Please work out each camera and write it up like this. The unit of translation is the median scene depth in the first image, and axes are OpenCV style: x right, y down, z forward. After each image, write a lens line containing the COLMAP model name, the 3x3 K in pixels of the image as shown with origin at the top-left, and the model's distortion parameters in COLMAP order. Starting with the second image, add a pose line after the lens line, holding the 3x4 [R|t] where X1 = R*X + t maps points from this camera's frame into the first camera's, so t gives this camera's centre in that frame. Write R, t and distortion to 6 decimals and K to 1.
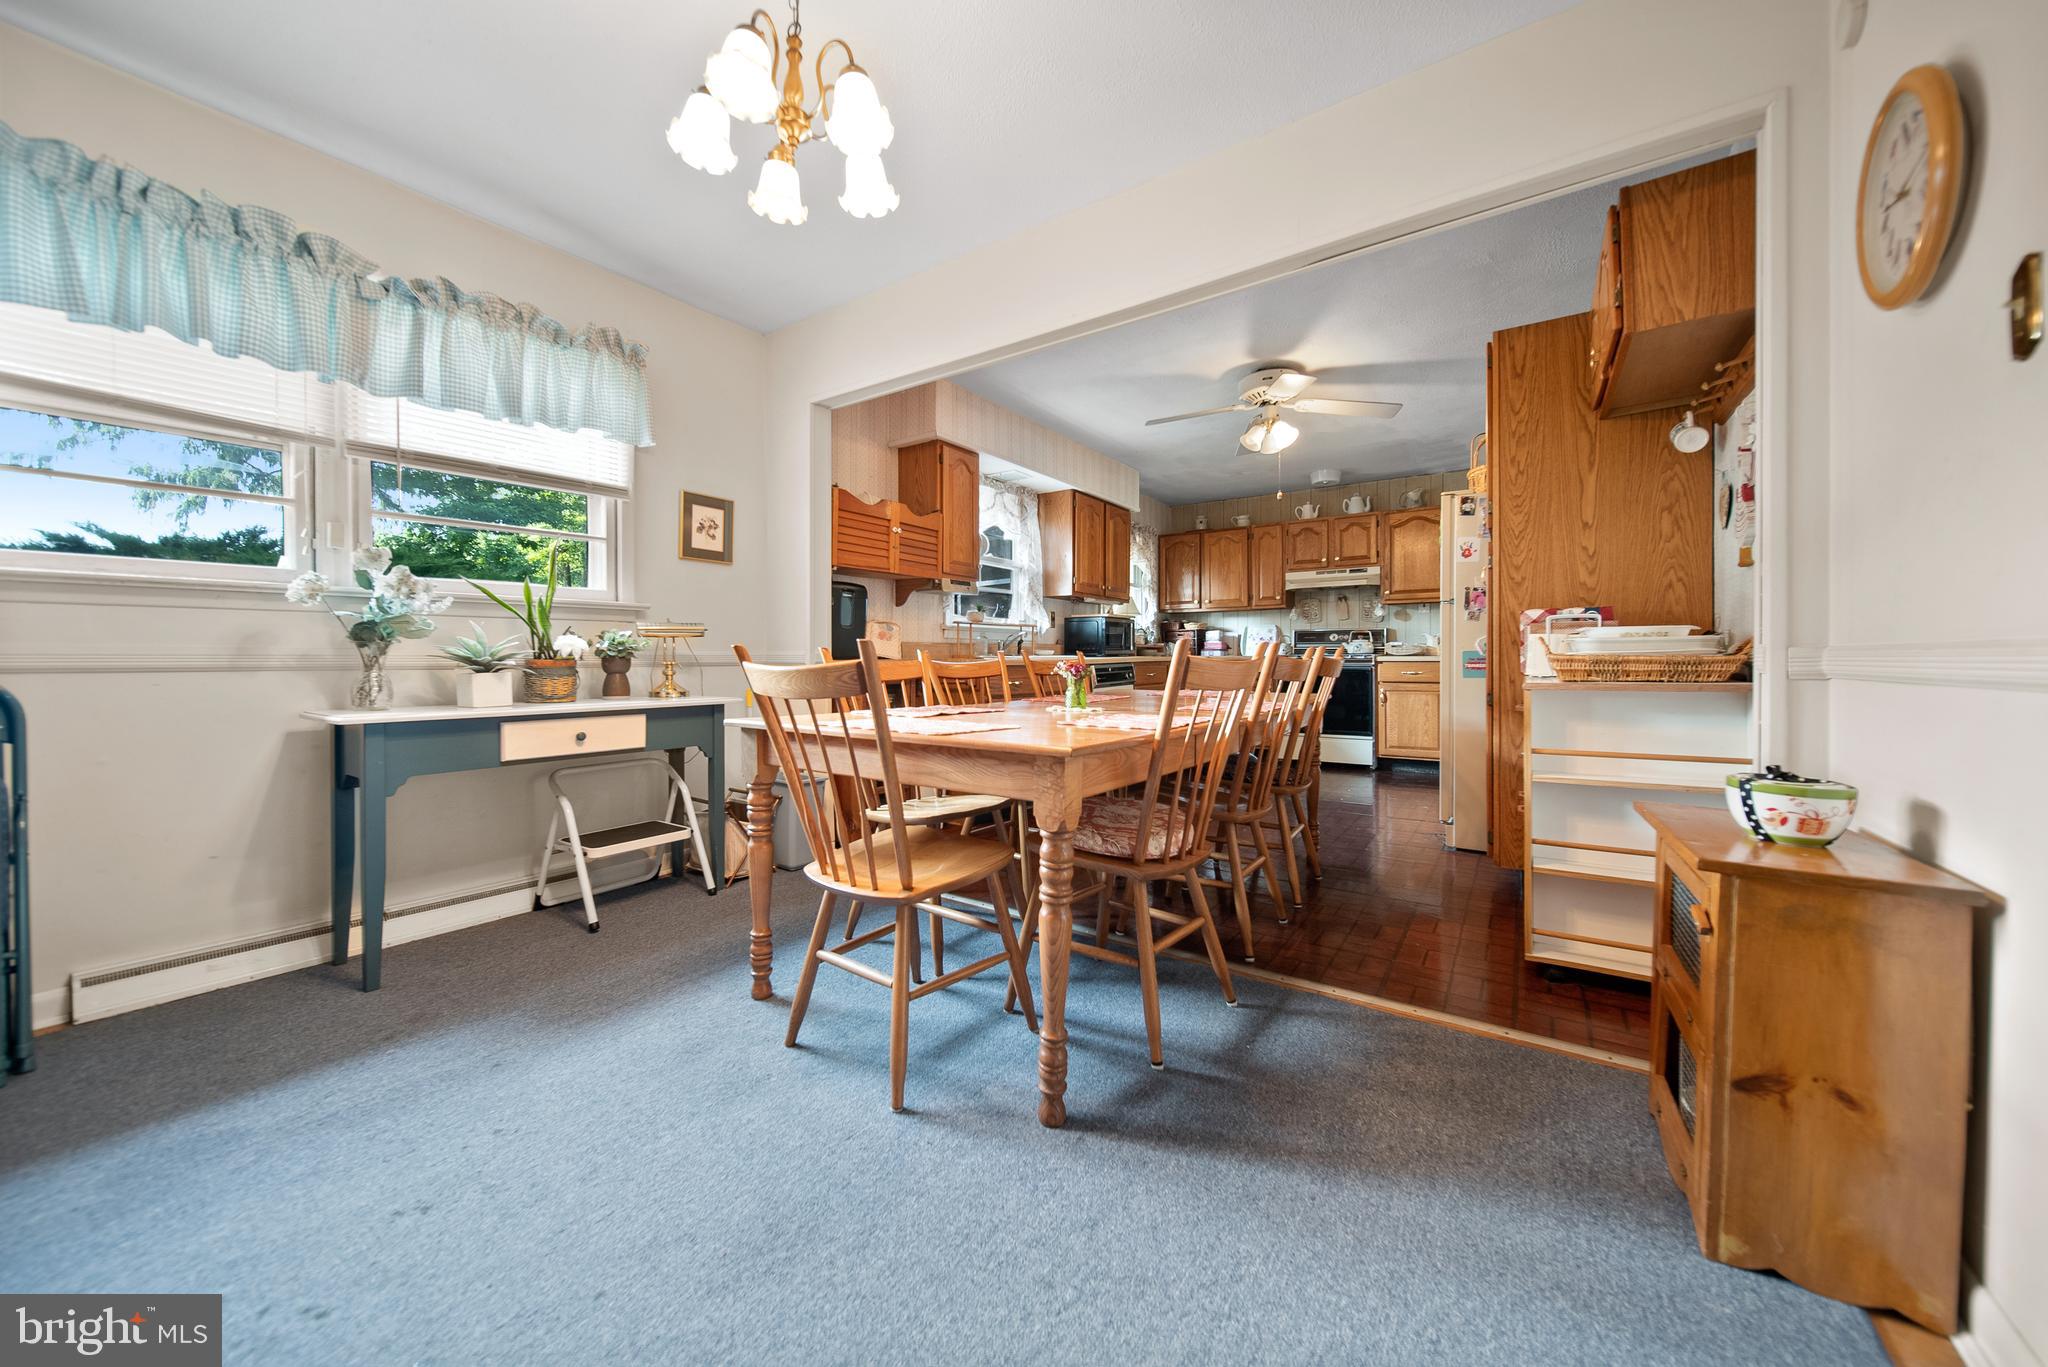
lens RADIAL K [[730.9, 0, 1011.0], [0, 730.9, 668.8], [0, 0, 1]] dist [-0.003568, -0.000634]
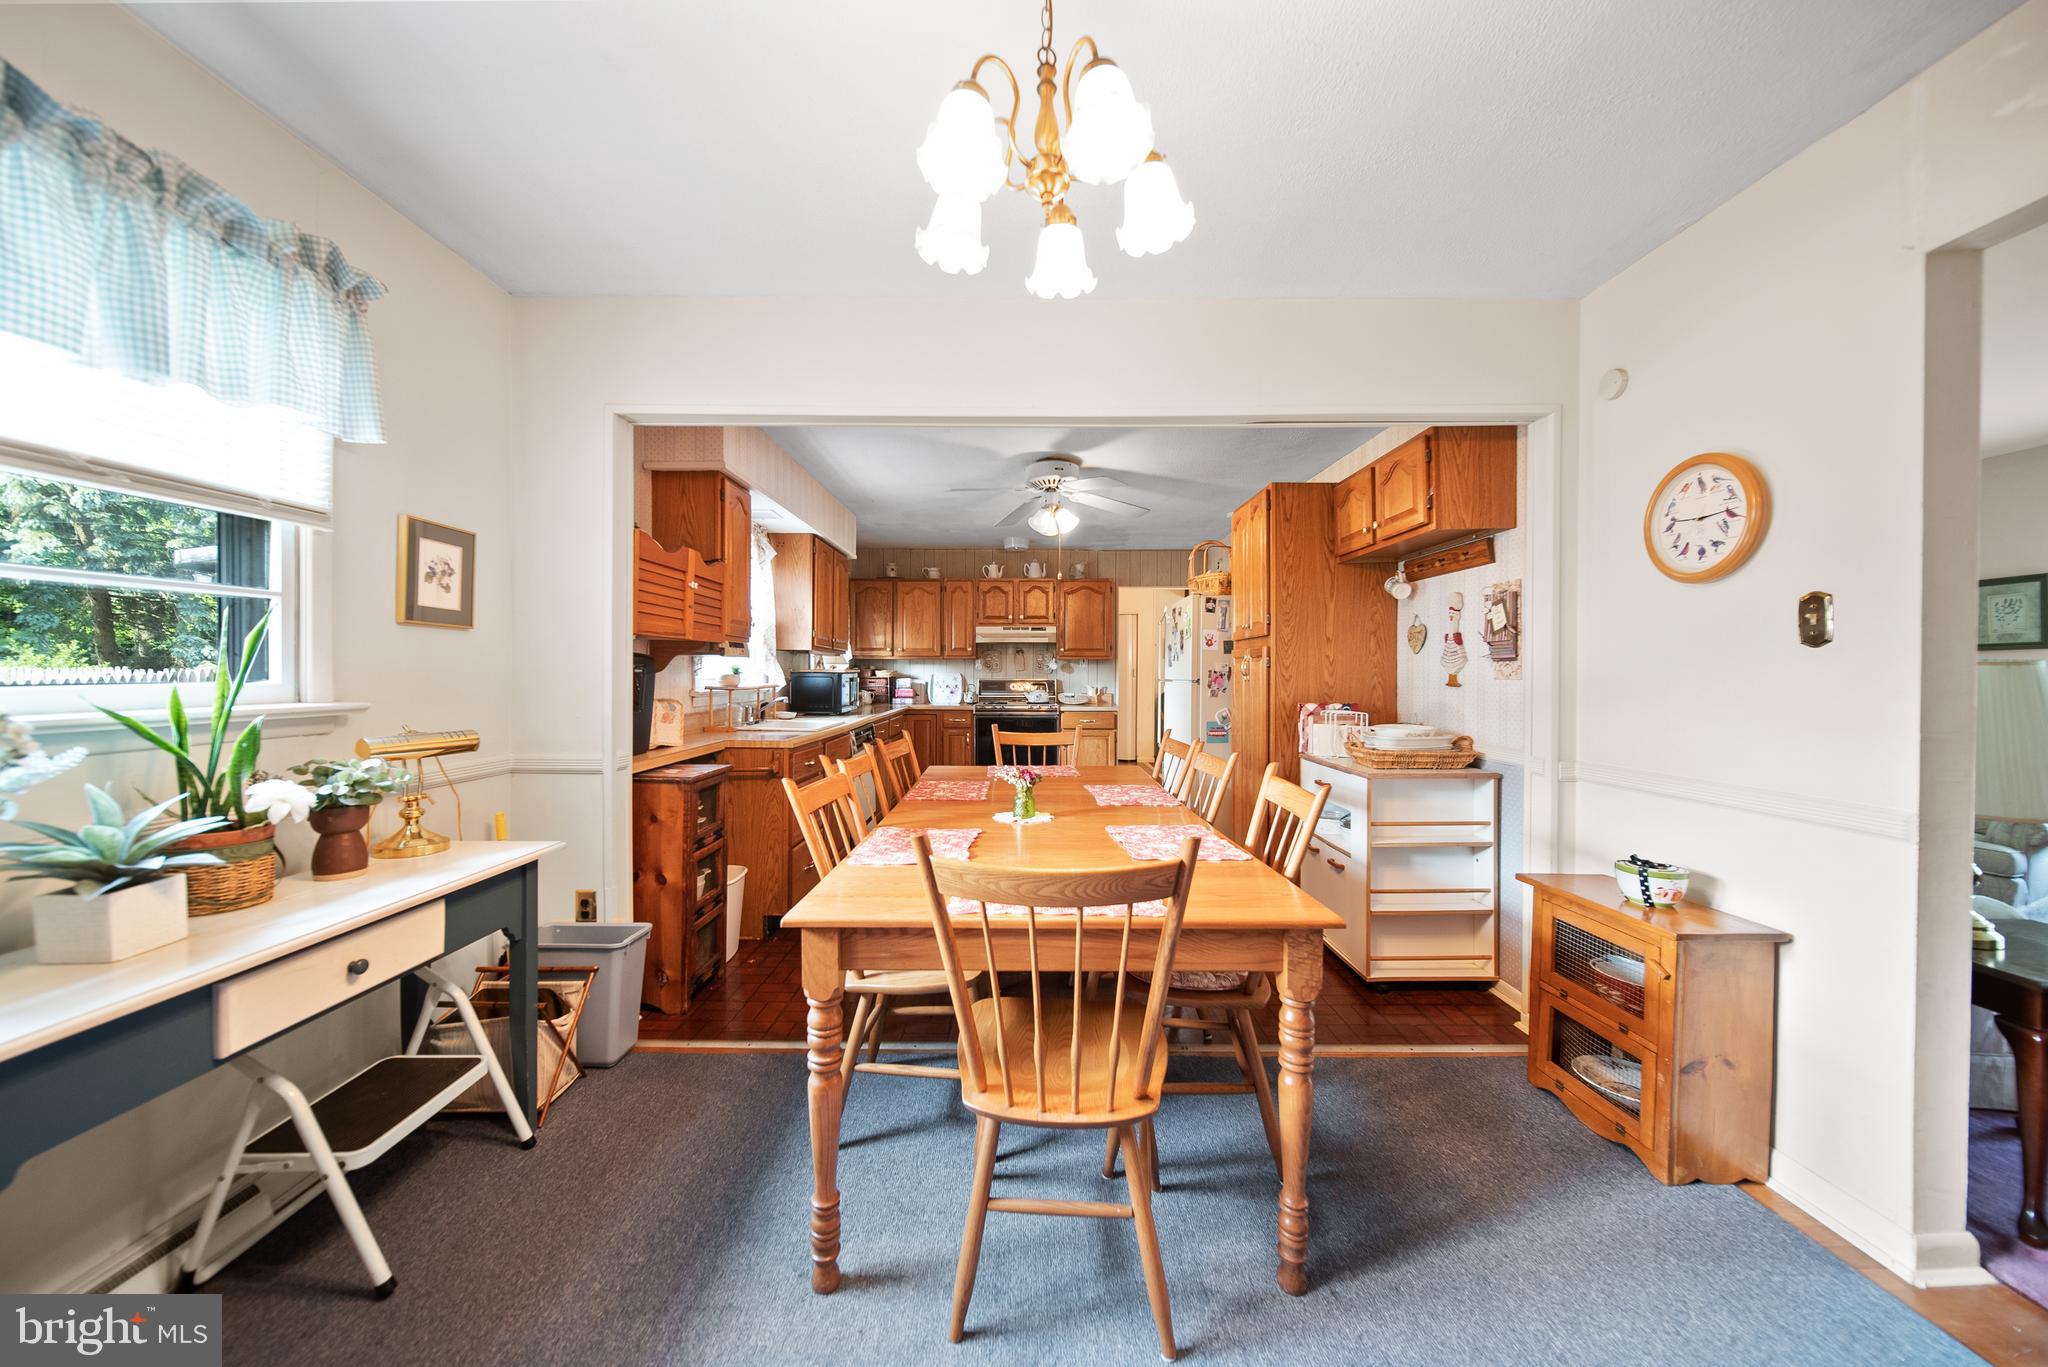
lens RADIAL K [[730.9, 0, 1017.6], [0, 730.9, 683.8], [0, 0, 1]] dist [-0.003568, -0.000634]
pose [[0.817686, -0.004149, 0.575650, -0.365852], [0.004231, 0.999990, 0.001198, -0.093853], [-0.575649, 0.001456, 0.817696, 0.176132]]
